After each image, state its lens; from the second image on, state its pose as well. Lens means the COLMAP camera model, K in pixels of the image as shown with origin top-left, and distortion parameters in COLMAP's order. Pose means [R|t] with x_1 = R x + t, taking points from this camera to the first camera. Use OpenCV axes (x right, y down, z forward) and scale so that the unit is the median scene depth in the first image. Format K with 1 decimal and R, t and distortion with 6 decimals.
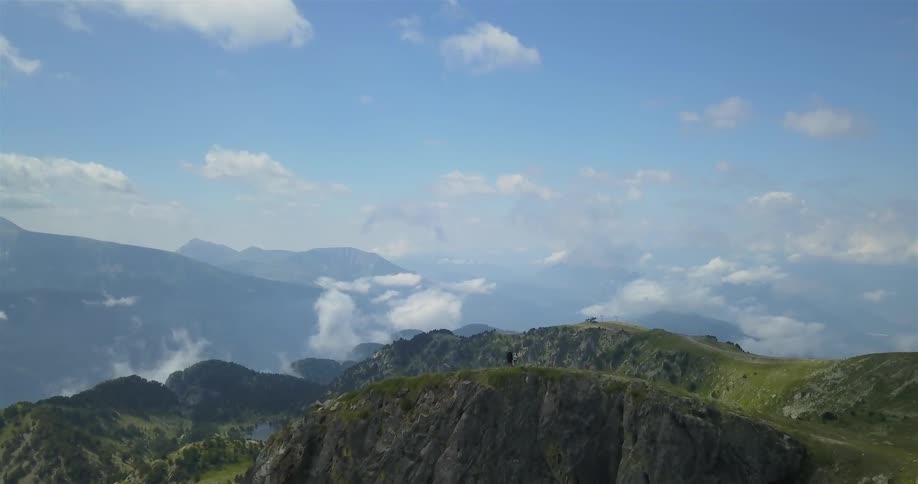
lens RADIAL K [[700.1, 0, 464.8], [0, 700.1, 242.3], [0, 0, 1]] dist [0.011888, -0.008459]
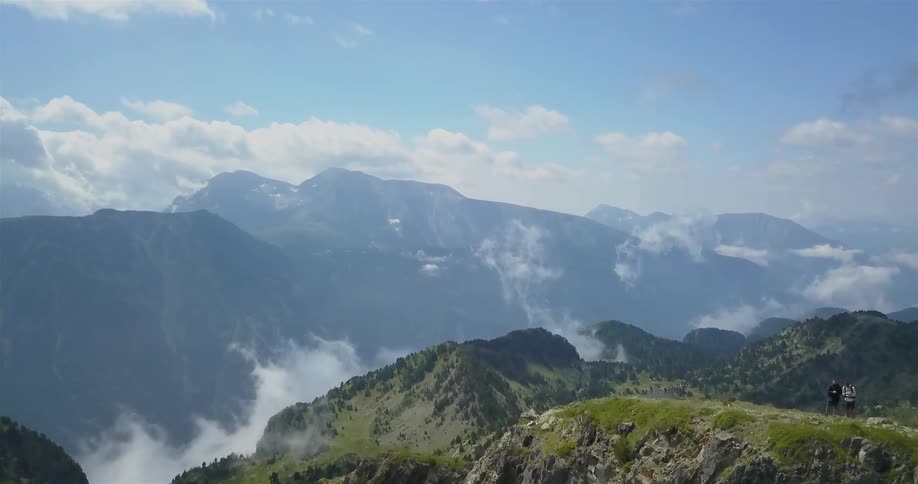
lens RADIAL K [[689.9, 0, 460.3], [0, 689.9, 223.7], [0, 0, 1]] dist [0.011941, 0.000764]
pose [[0.838823, 0.016391, -0.544157, 0.008330], [-0.004399, 0.999718, 0.023332, 0.002731], [0.544386, -0.017178, 0.838659, 0.035870]]
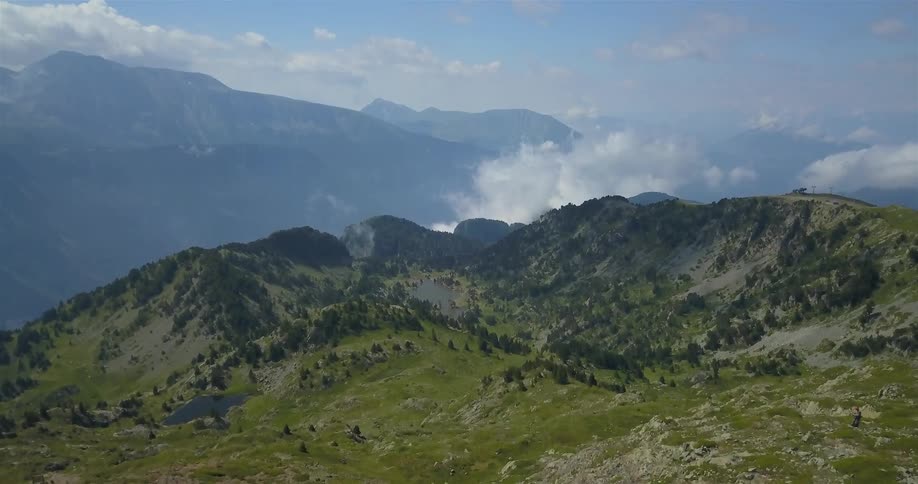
lens RADIAL K [[676.3, 0, 459.0], [0, 676.3, 242.0], [0, 0, 1]] dist [0.077182, -0.000657]
pose [[0.965432, 0.060781, -0.253471, -0.002004], [-0.010184, 0.980485, 0.196328, 0.016396], [0.260458, -0.186960, 0.947210, 0.128960]]
